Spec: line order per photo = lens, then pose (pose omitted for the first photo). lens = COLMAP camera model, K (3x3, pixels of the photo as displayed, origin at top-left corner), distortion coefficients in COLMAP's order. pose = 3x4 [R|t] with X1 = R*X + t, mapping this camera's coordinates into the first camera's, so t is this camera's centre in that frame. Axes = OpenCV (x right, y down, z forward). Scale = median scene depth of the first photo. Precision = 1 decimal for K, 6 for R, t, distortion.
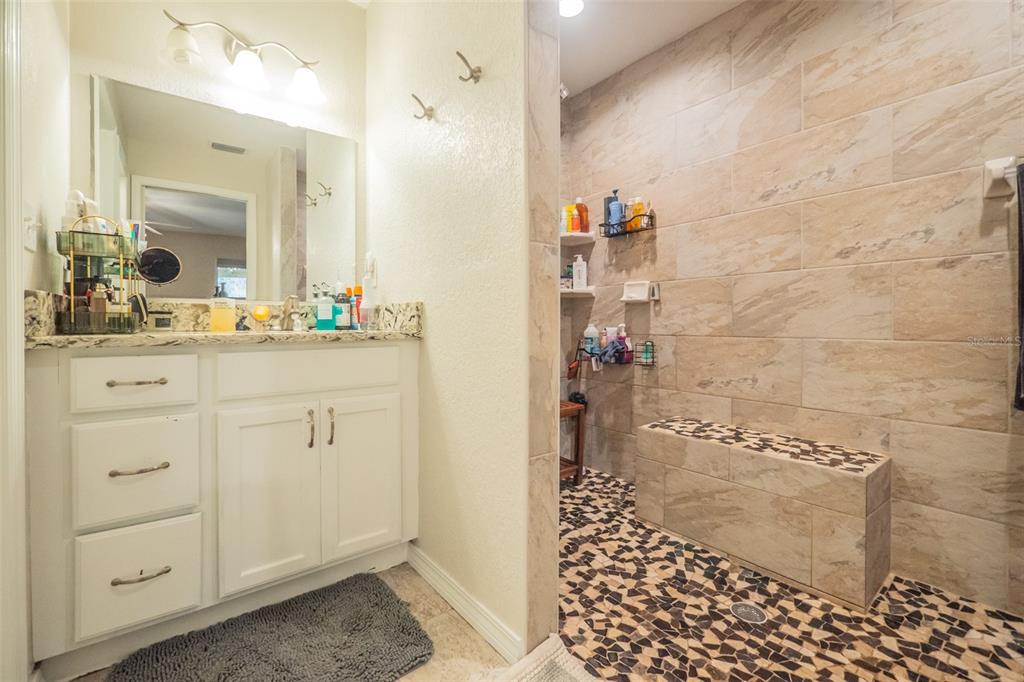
lens RADIAL K [[440.0, 0, 505.1], [0, 440.0, 330.6], [0, 0, 1]] dist [-0.002673, -0.001148]
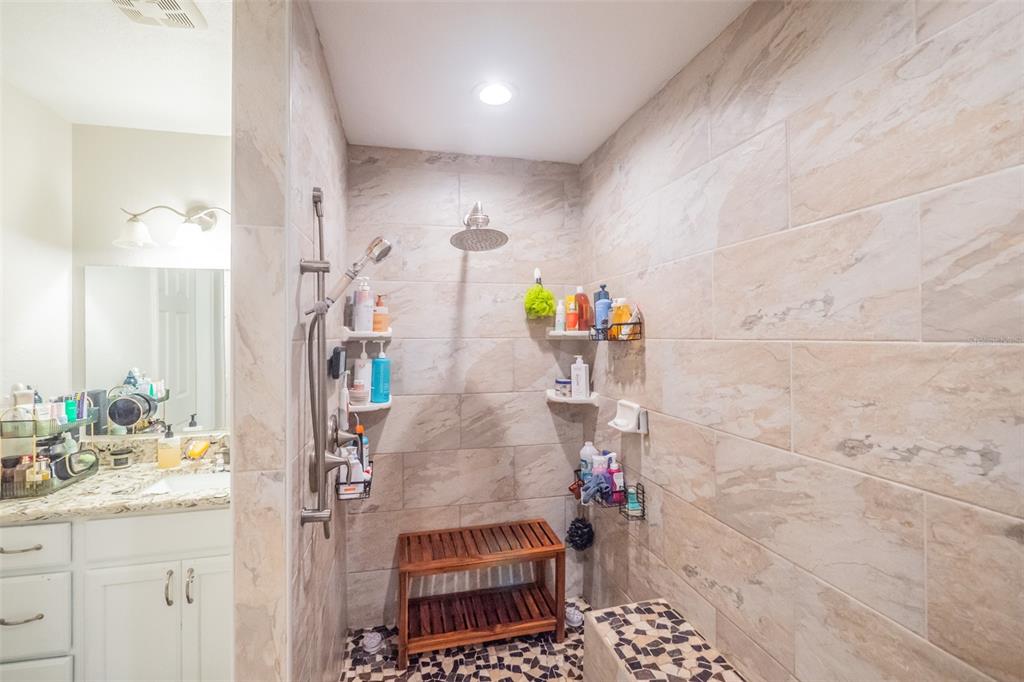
lens RADIAL K [[440.0, 0, 504.0], [0, 440.0, 332.7], [0, 0, 1]] dist [-0.002673, -0.001148]
pose [[0.907157, -0.000353, -0.420793, 0.573365], [-0.005594, 0.999901, -0.012898, -0.299194], [0.420756, 0.014054, 0.907065, 0.273419]]
